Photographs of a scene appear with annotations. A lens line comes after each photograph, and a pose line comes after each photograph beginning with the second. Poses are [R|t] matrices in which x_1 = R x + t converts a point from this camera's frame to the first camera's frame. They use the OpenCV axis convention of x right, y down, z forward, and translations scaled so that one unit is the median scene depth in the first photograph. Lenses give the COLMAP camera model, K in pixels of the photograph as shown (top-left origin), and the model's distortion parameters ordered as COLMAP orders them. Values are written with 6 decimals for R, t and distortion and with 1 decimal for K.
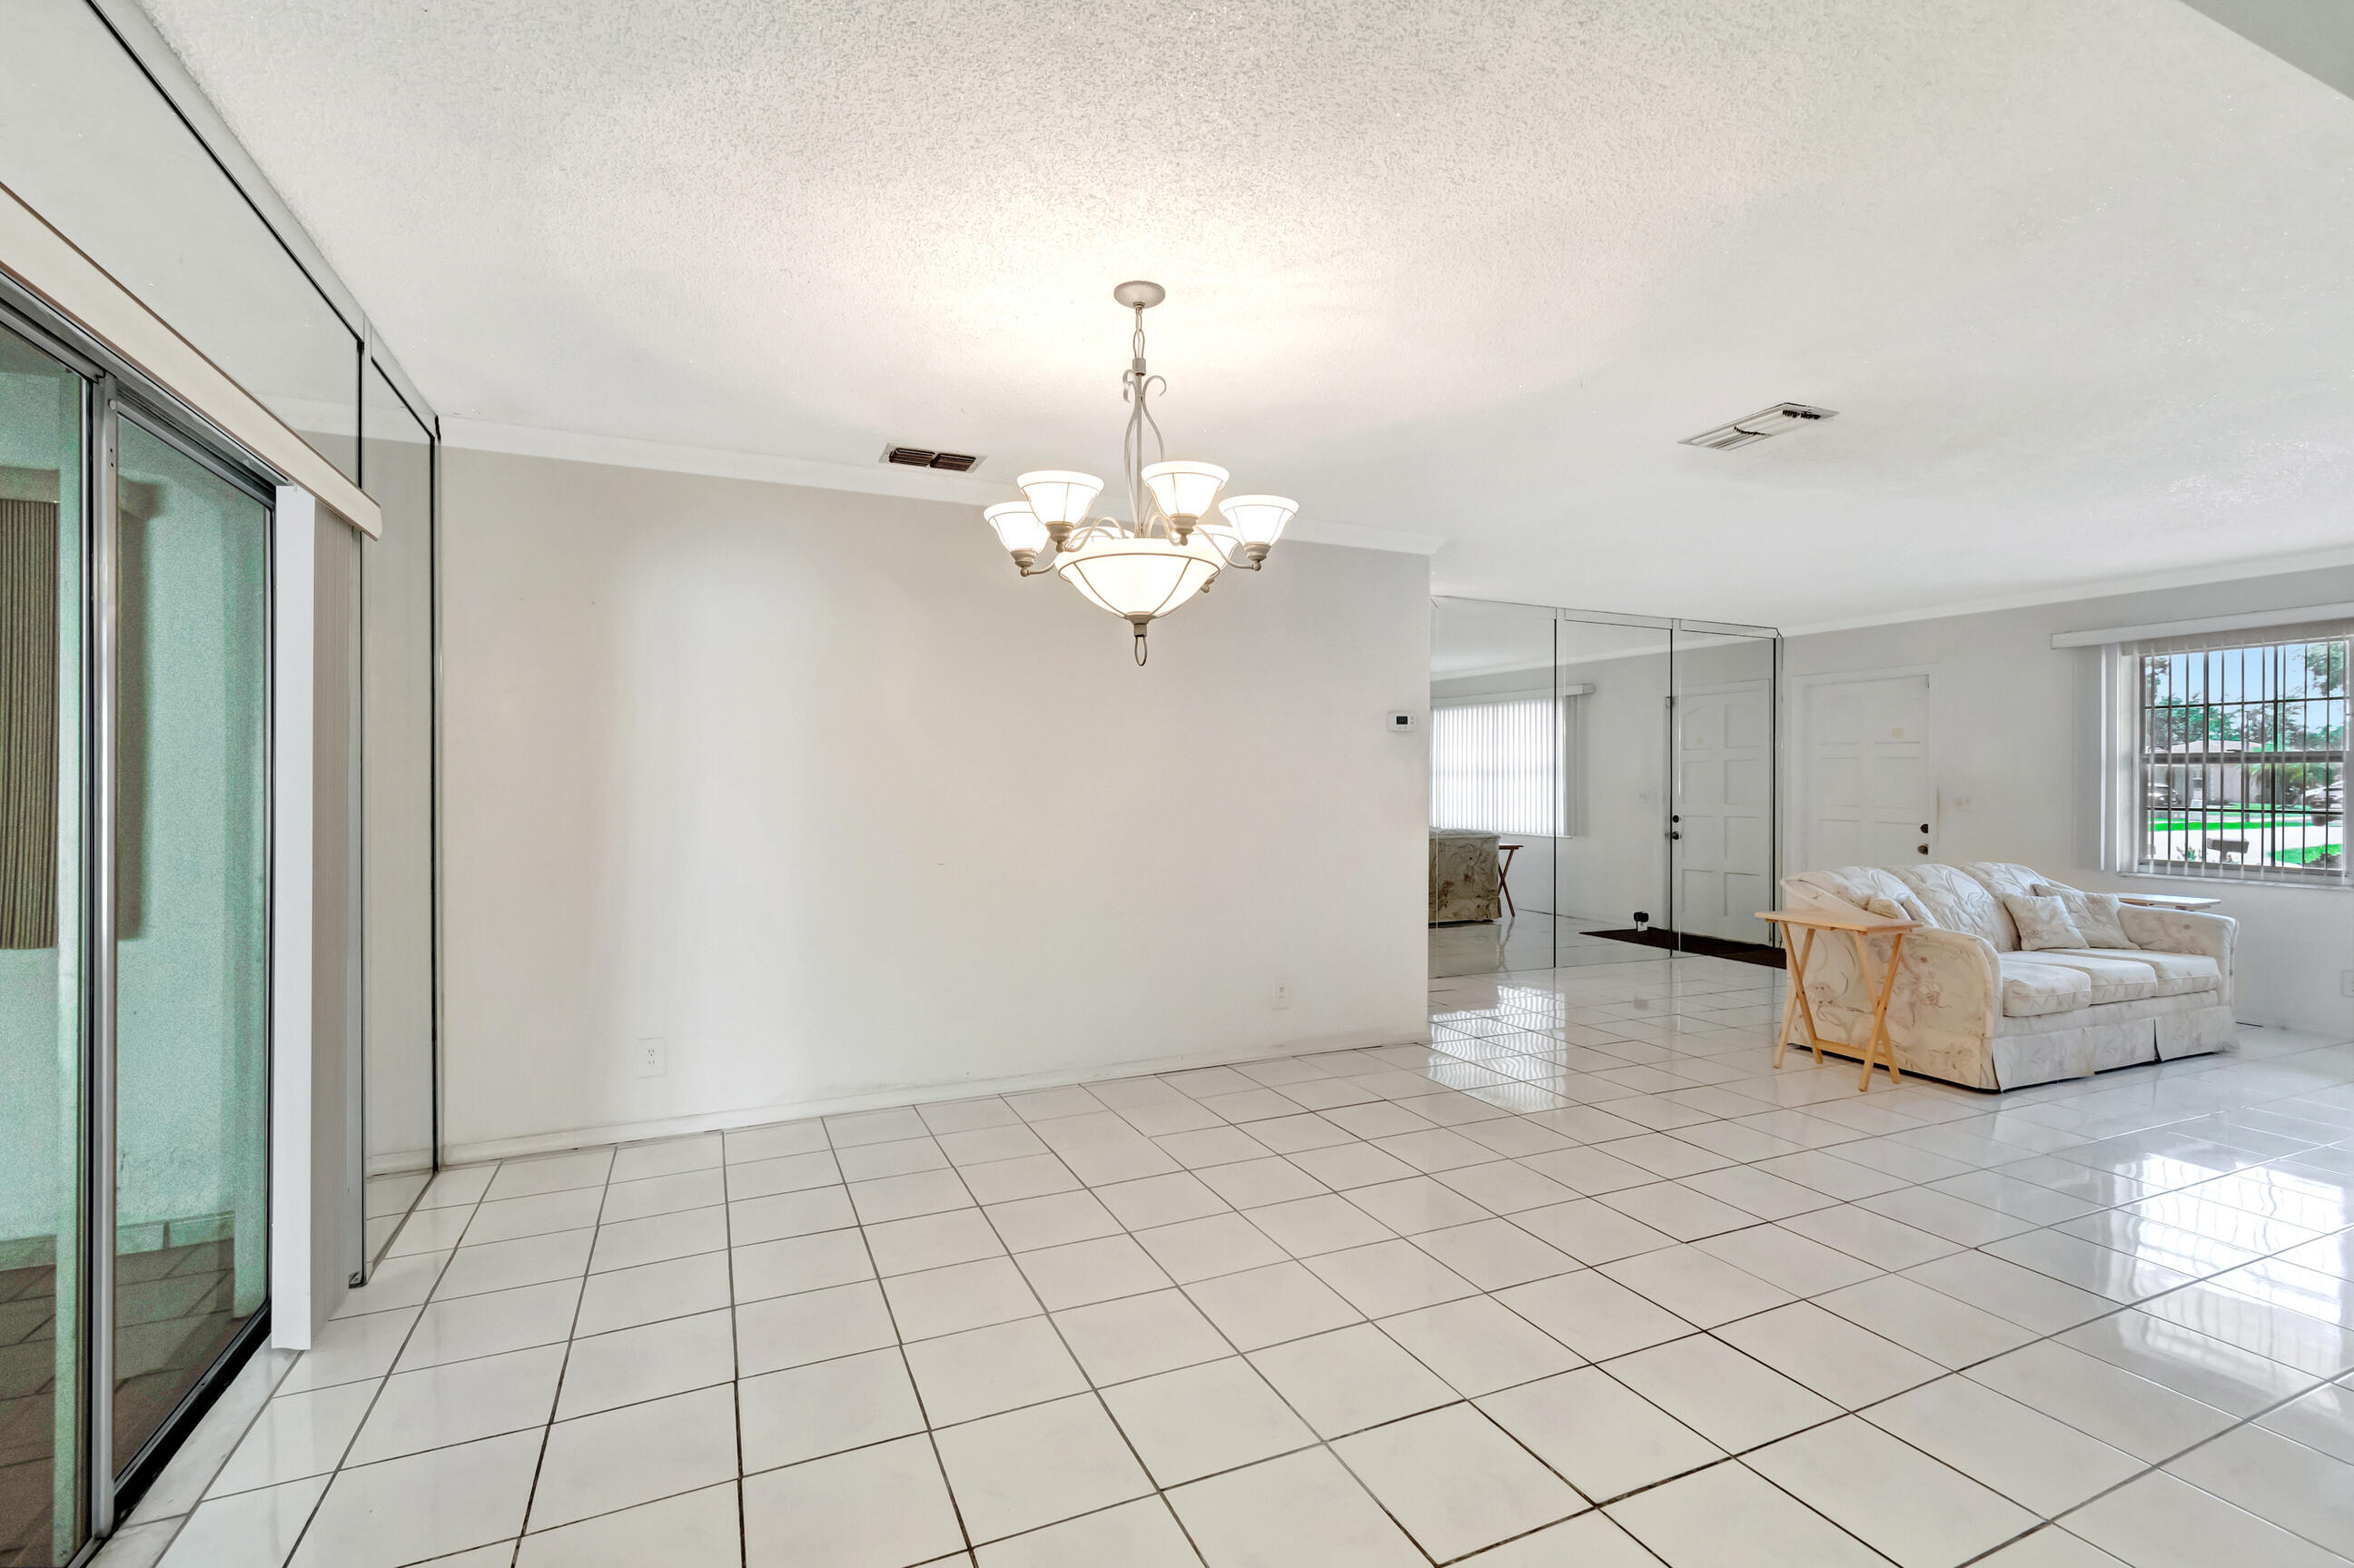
lens RADIAL K [[1048.4, 0, 1161.9], [0, 1048.4, 792.0], [0, 0, 1]] dist [0.008900, -0.004969]
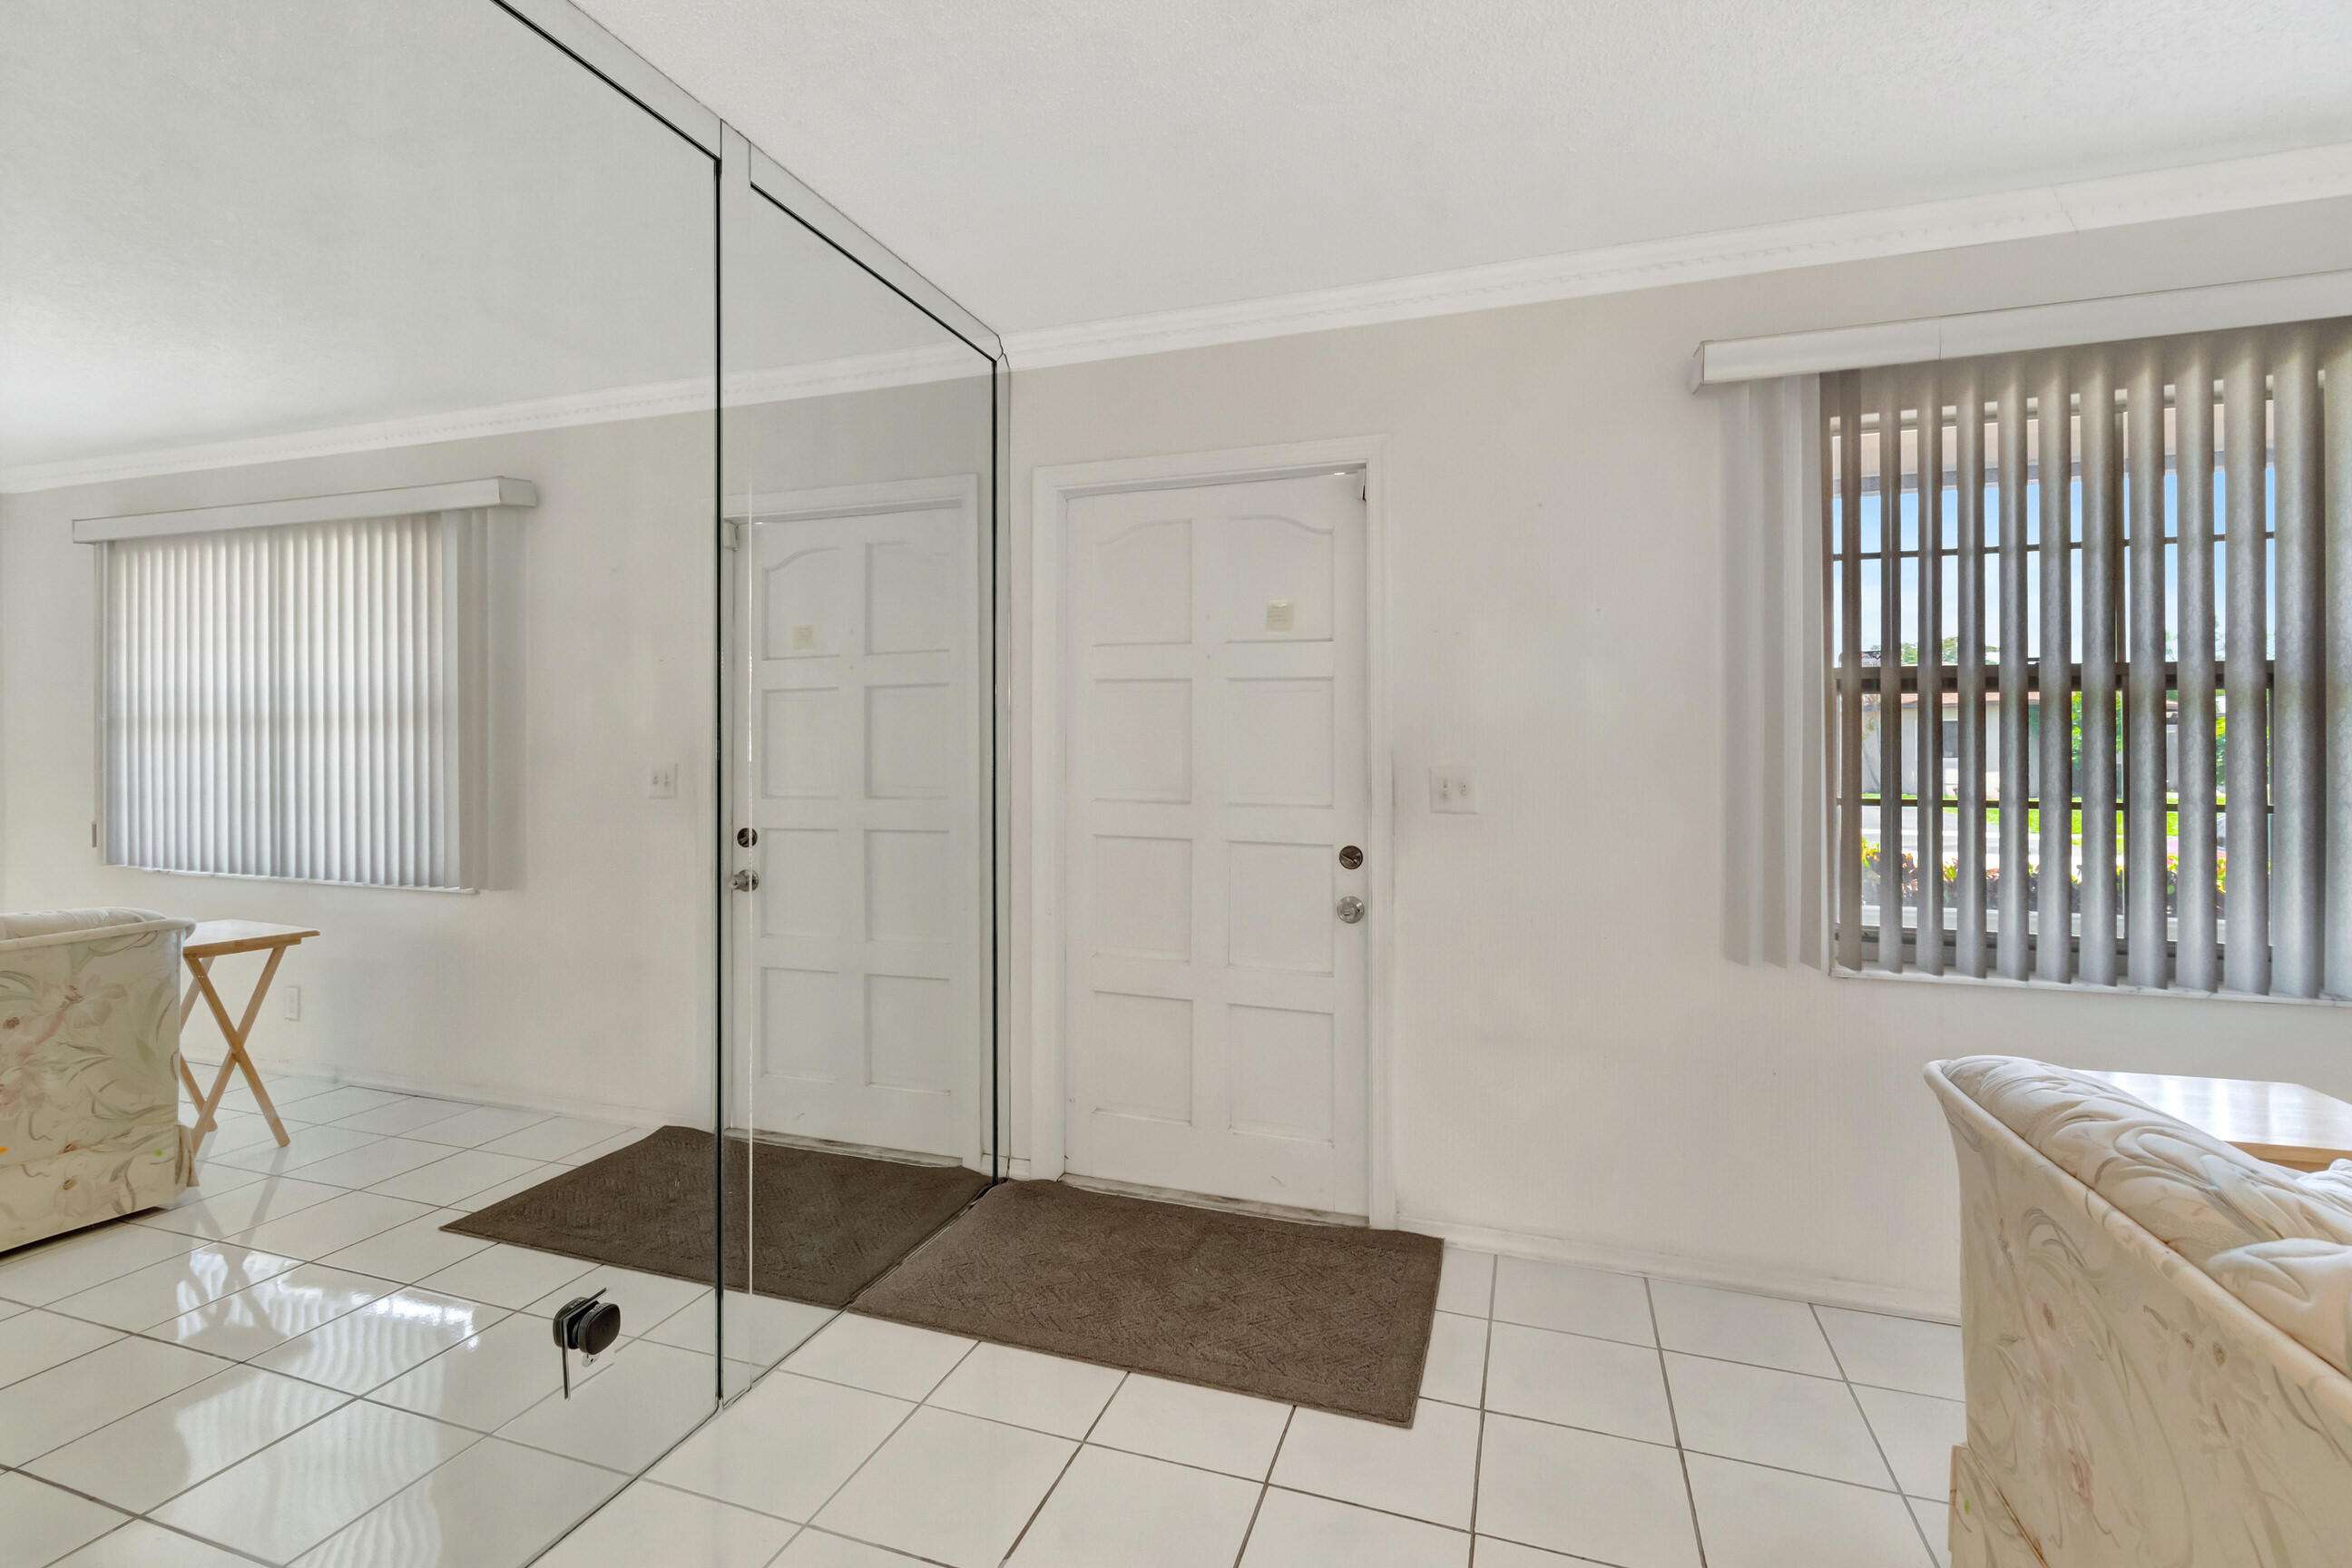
lens RADIAL K [[1047.6, 0, 1185.1], [0, 1047.6, 740.0], [0, 0, 1]] dist [0.008900, -0.004969]
pose [[0.669842, -0.006506, 0.742475, 0.520785], [0.012572, 0.999918, -0.002580, -0.012273], [-0.742397, 0.011063, 0.669869, 1.041182]]
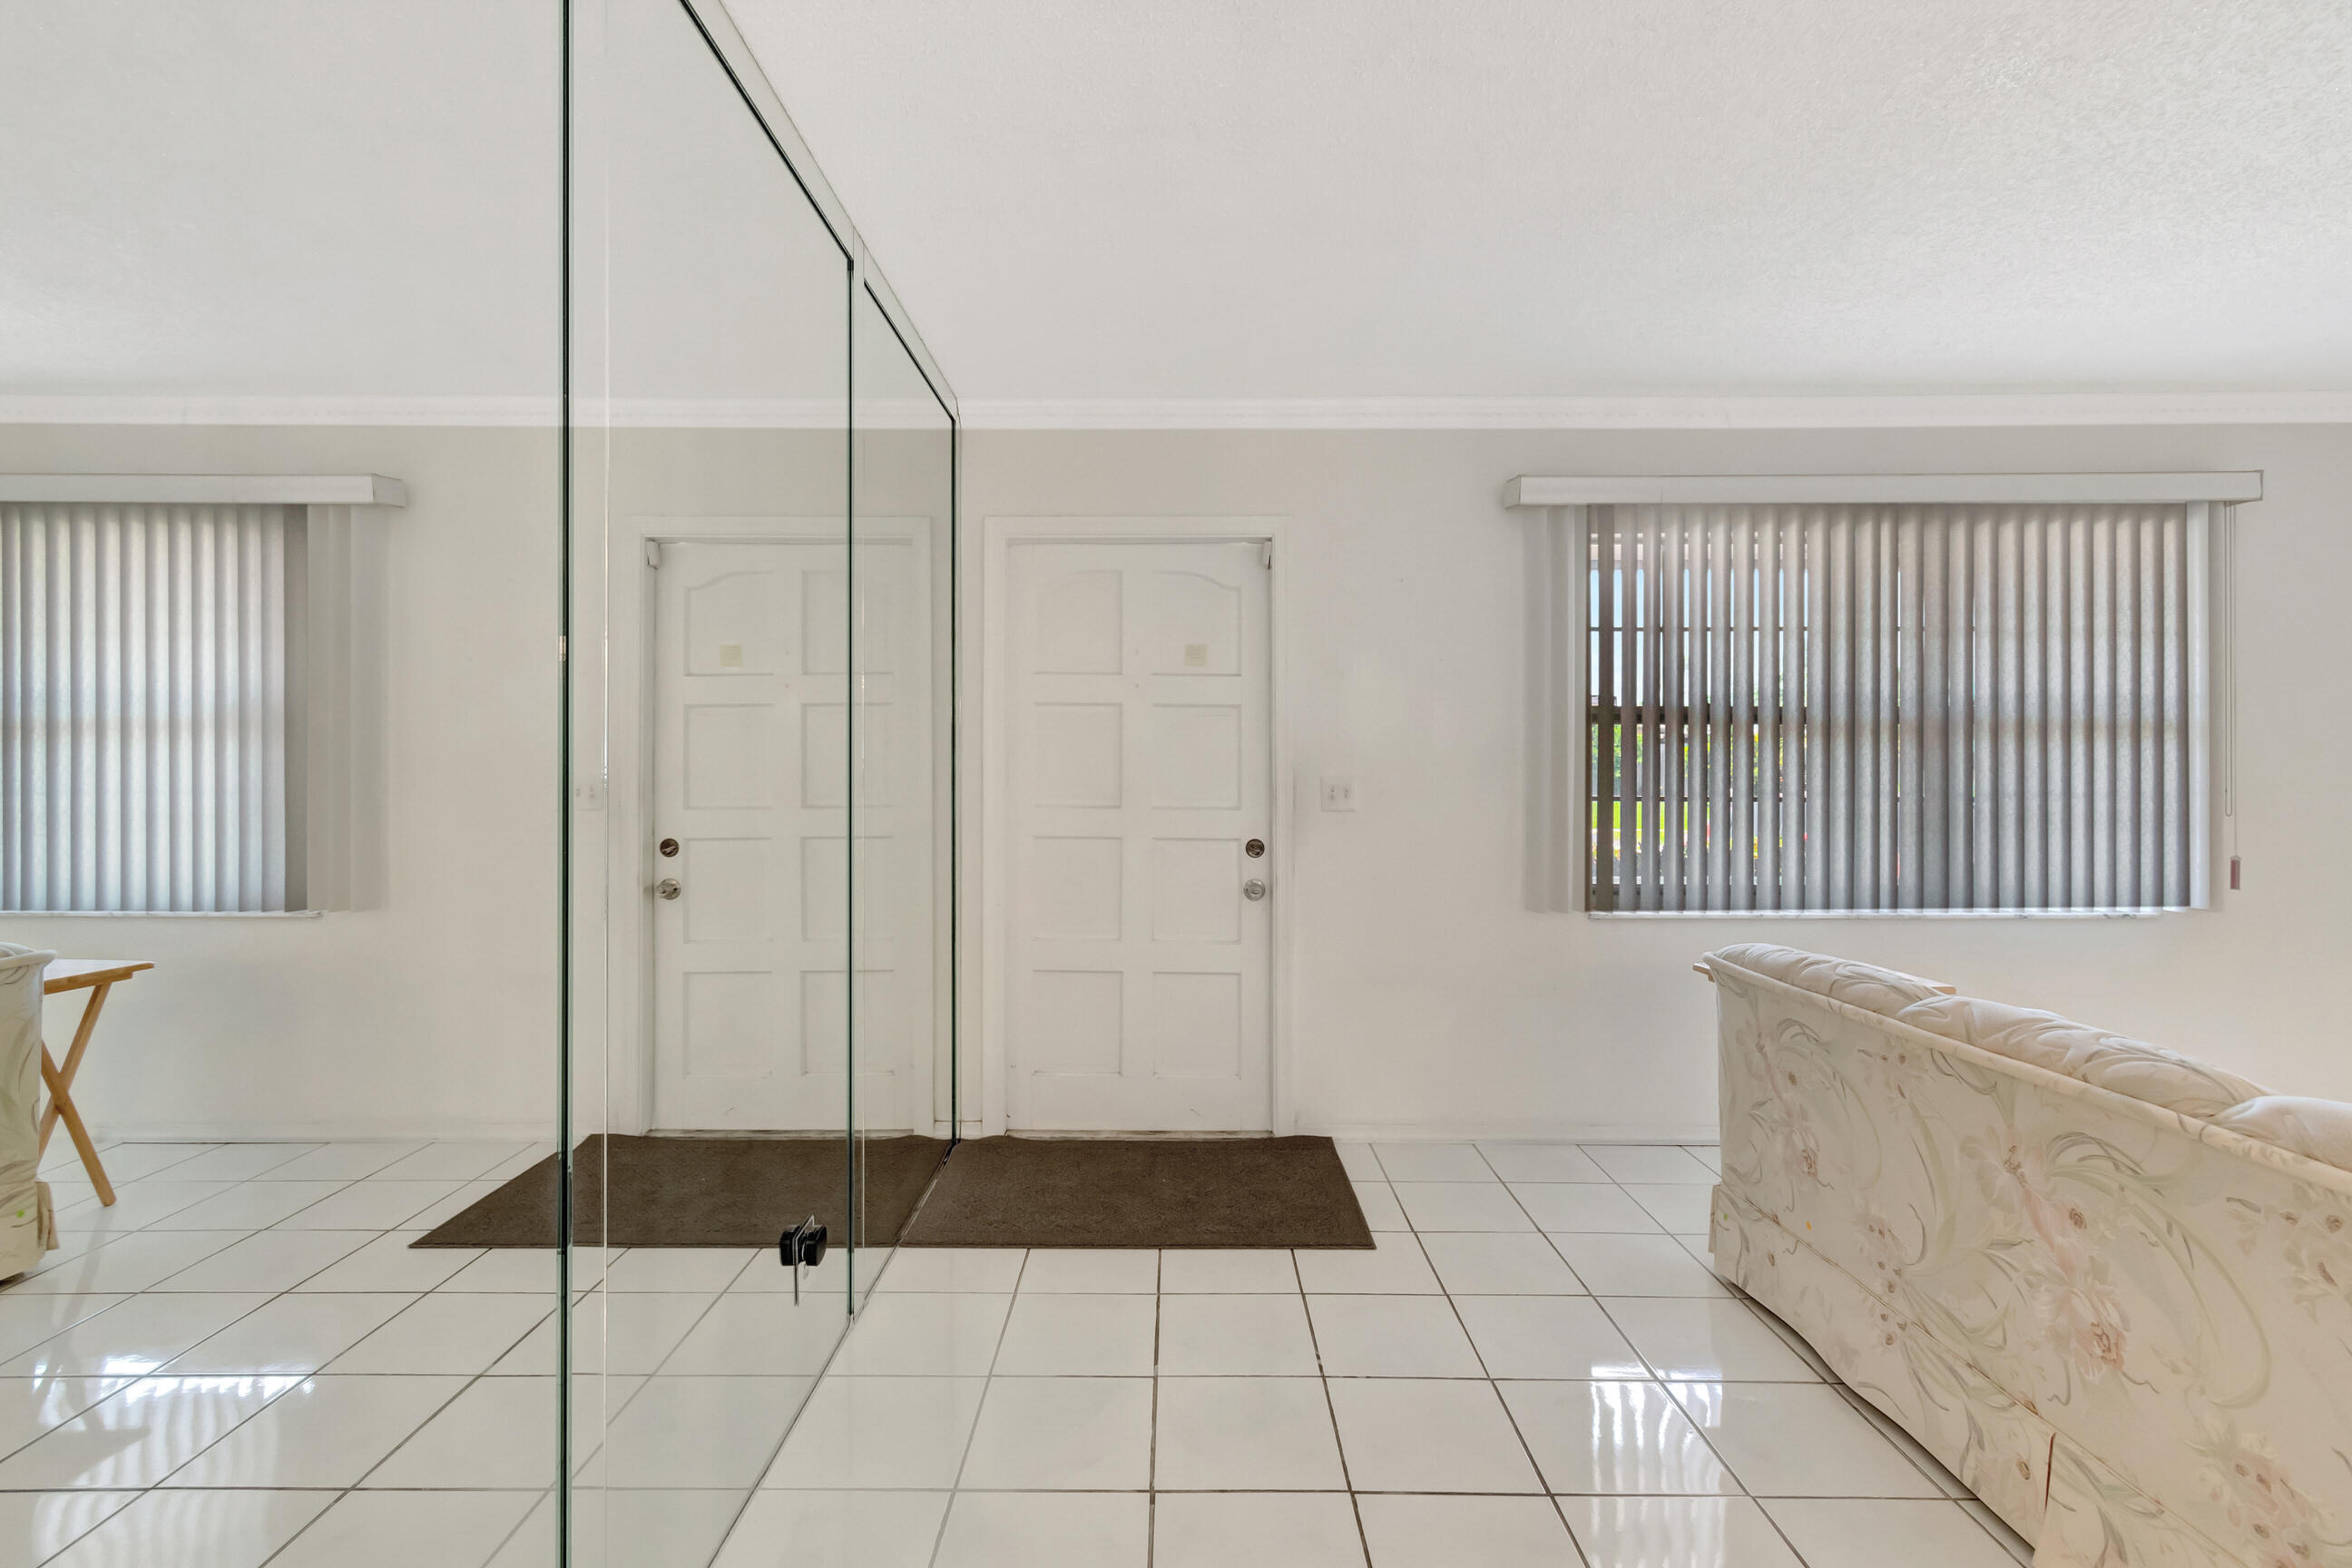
lens RADIAL K [[1047.6, 0, 1172.2], [0, 1047.6, 751.1], [0, 0, 1]] dist [0.008900, -0.004969]
pose [[0.399328, -0.005636, 0.916791, 0.337438], [0.009441, 0.999953, 0.002035, -0.016814], [-0.916759, 0.007843, 0.399363, 1.115473]]
